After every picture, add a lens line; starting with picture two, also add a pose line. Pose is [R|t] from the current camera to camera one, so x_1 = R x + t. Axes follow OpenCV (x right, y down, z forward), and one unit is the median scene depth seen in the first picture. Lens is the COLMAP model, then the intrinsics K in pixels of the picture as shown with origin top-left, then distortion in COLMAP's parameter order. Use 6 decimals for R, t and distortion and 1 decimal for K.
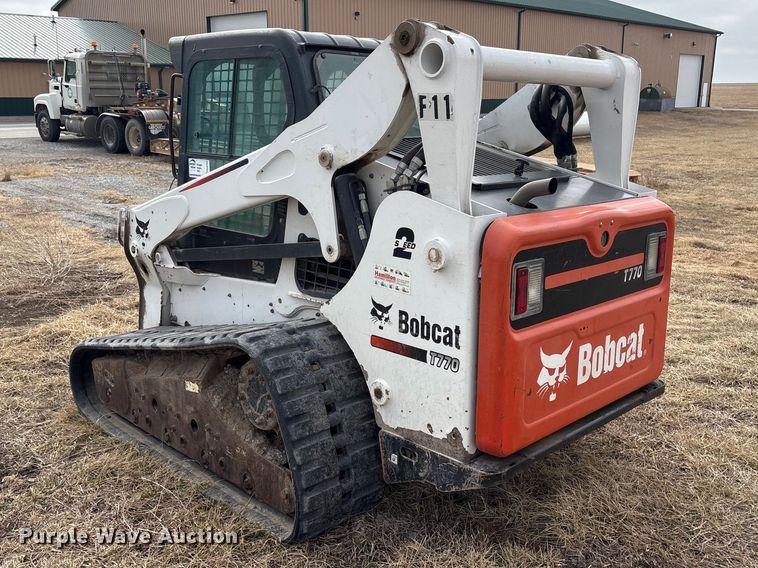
lens RADIAL K [[745.8, 0, 393.8], [0, 745.8, 269.2], [0, 0, 1]] dist [0.127710, -0.234572]
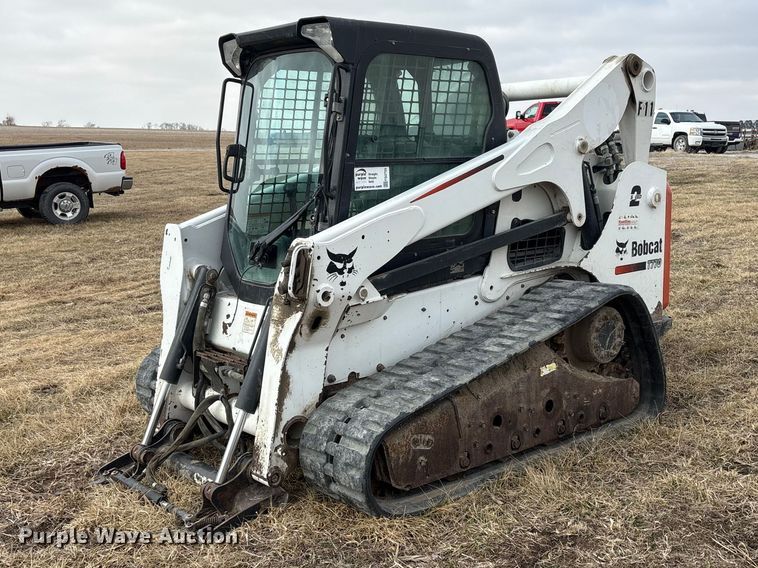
lens RADIAL K [[899.6, 0, 406.4], [0, 899.6, 292.4], [0, 0, 1]] dist [0.178668, -0.578641]
pose [[0.071501, -0.167743, 0.983234, -1.816575], [0.219077, 0.964327, 0.148586, -0.216066], [-0.973084, 0.204780, 0.105699, 1.246365]]
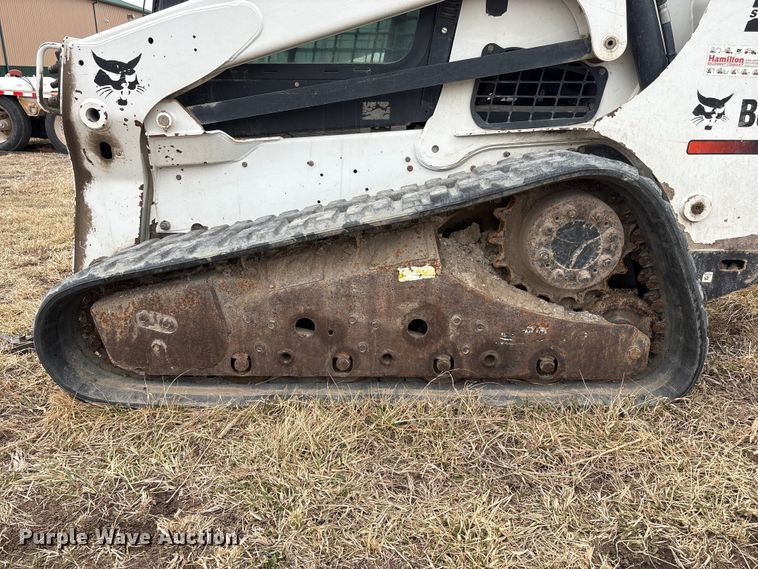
lens RADIAL K [[572.6, 0, 379.7], [0, 572.6, 286.4], [0, 0, 1]] dist [0.069946, -0.088686]
pose [[0.729259, -0.221904, 0.647255, -0.760262], [0.141916, 0.974434, 0.174178, 0.086861], [-0.669358, -0.035165, 0.742107, 0.762025]]
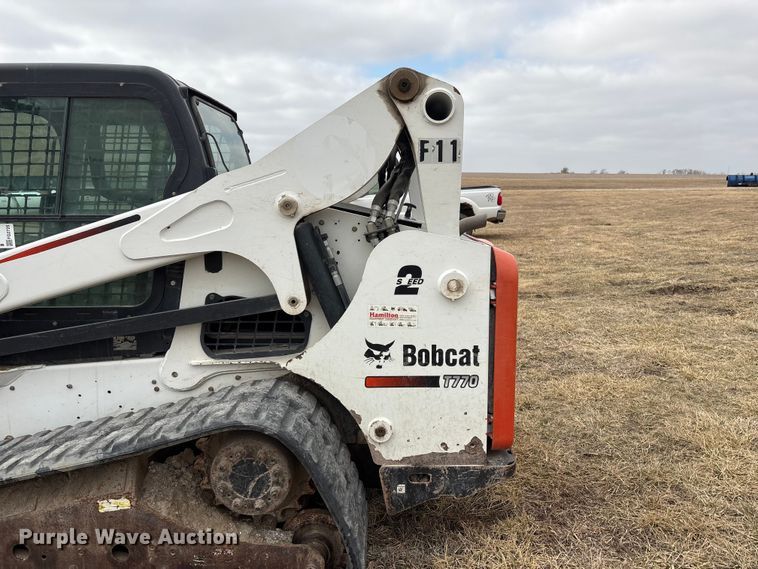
lens RADIAL K [[572.6, 0, 379.7], [0, 572.6, 286.4], [0, 0, 1]] dist [0.069946, -0.088686]
pose [[0.721537, -0.126050, 0.680805, -0.542090], [0.153191, 0.987983, 0.020567, -0.047095], [-0.675216, 0.089453, 0.732176, 0.418589]]
